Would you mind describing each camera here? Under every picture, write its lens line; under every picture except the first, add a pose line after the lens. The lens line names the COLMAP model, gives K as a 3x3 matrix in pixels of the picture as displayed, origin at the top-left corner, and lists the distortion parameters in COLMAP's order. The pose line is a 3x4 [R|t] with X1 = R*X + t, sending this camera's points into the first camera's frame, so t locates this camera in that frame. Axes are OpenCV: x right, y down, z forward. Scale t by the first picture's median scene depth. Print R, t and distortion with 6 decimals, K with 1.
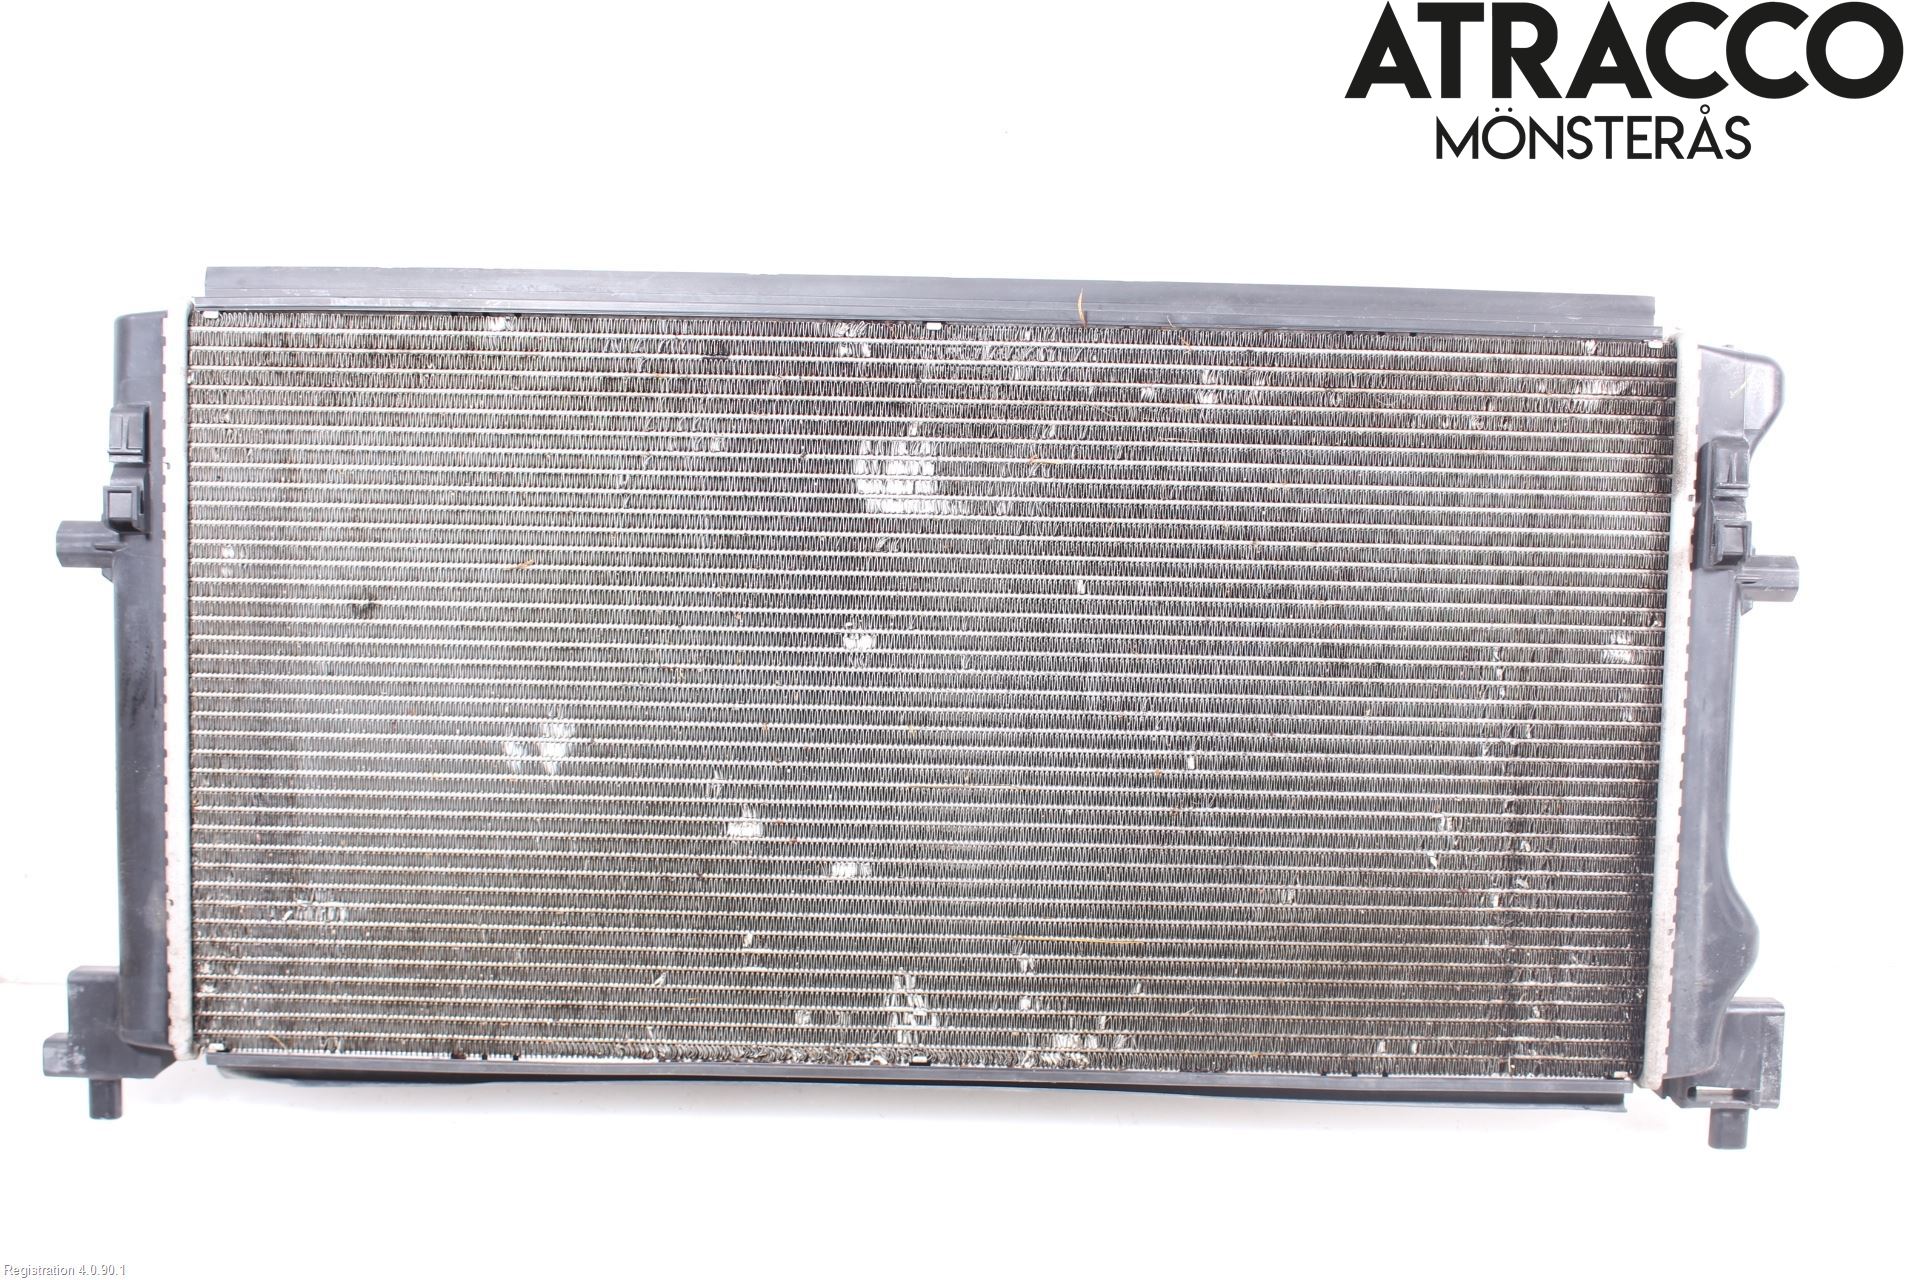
lens RADIAL K [[2144.6, 0, 973.6], [0, 2144.6, 635.9], [0, 0, 1]] dist [-0.116550, 0.000000]
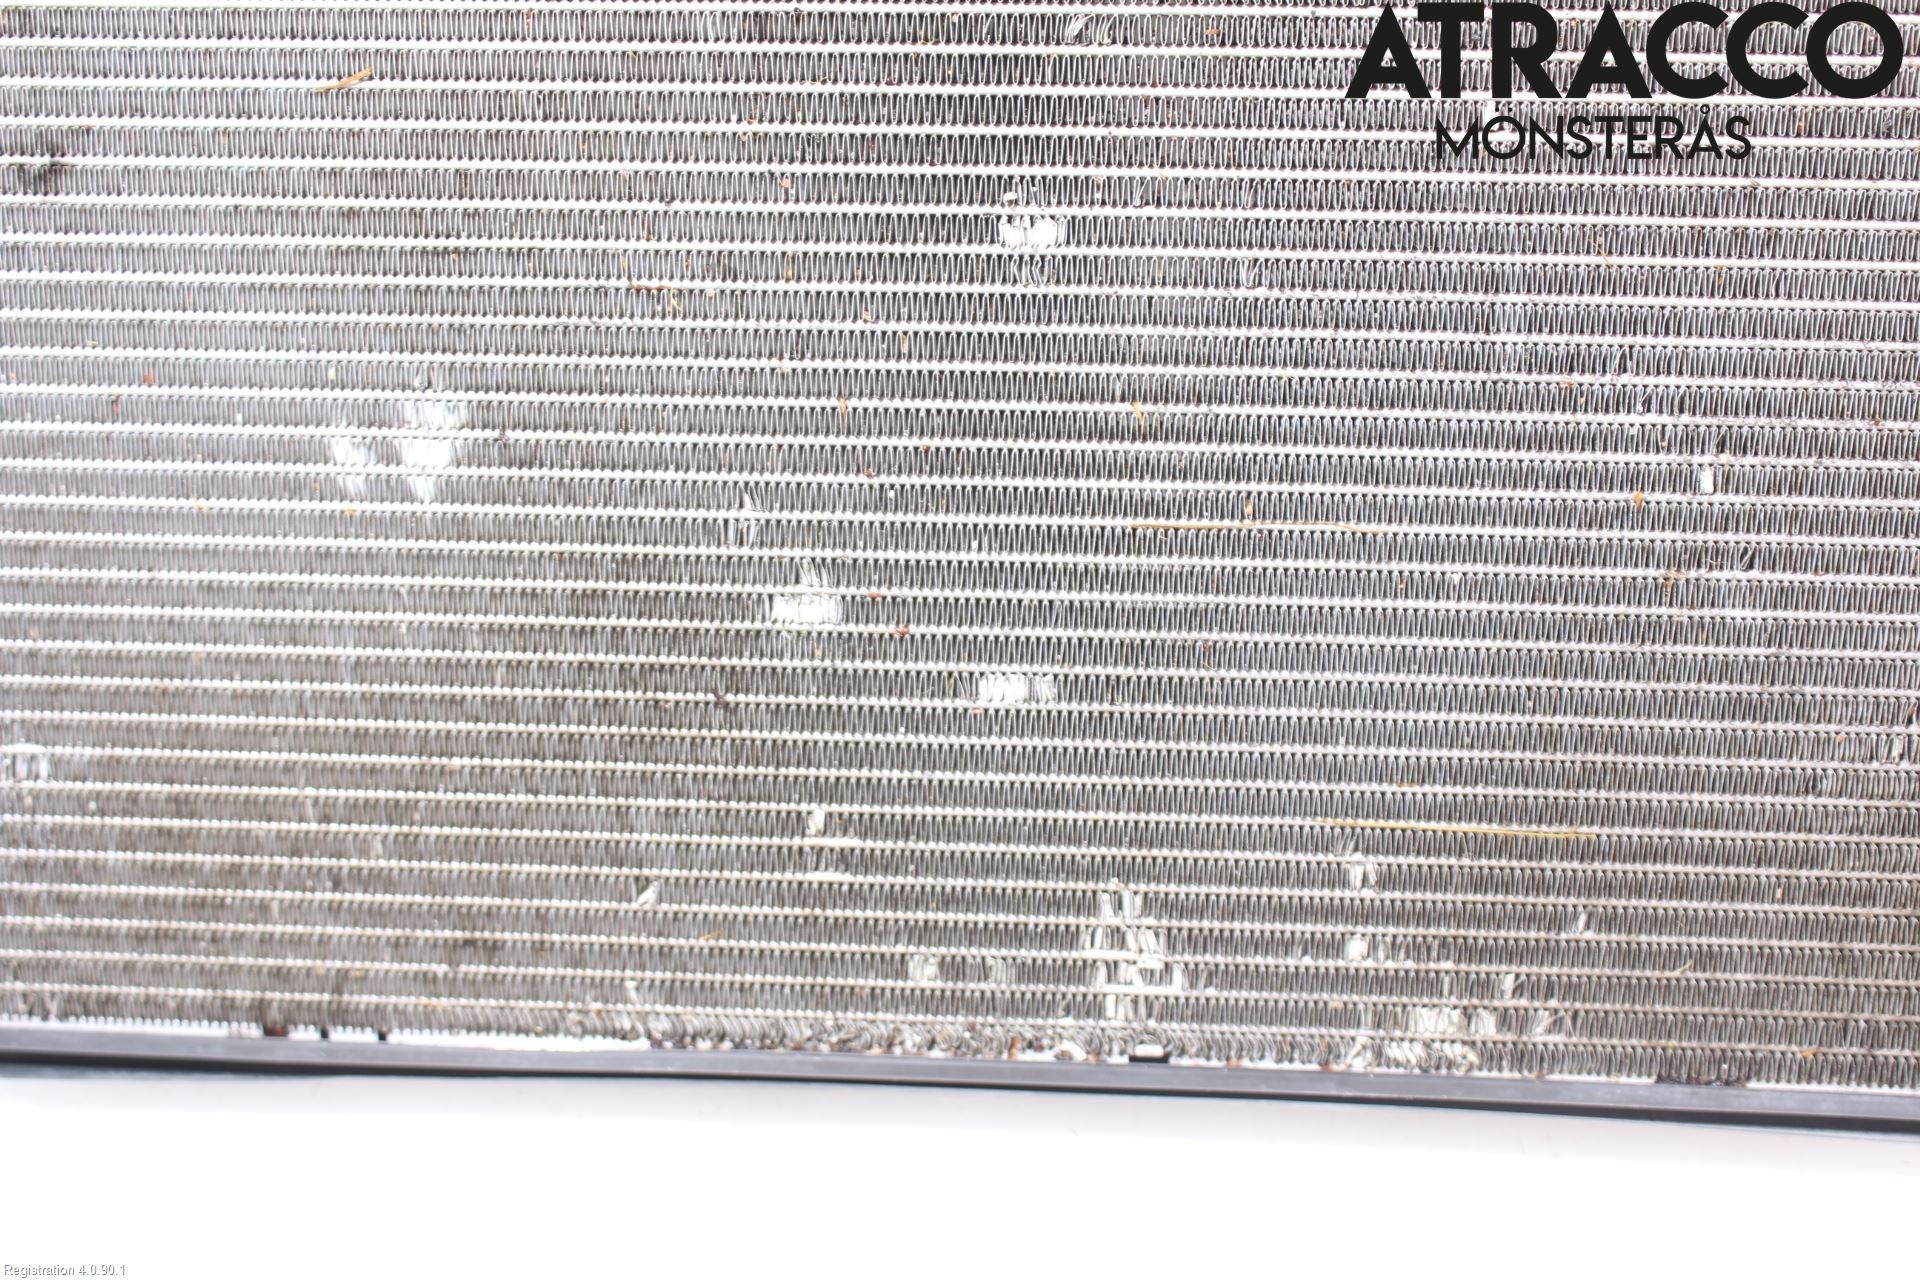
lens RADIAL K [[2502.2, 0, 972.4], [0, 2502.2, 642.9], [0, 0, 1]] dist [-0.044497, 0.000000]
pose [[0.996902, 0.007199, -0.078326, -0.021301], [0.005999, 0.985945, 0.166963, -0.000250], [0.078427, -0.166915, 0.982847, 0.420482]]
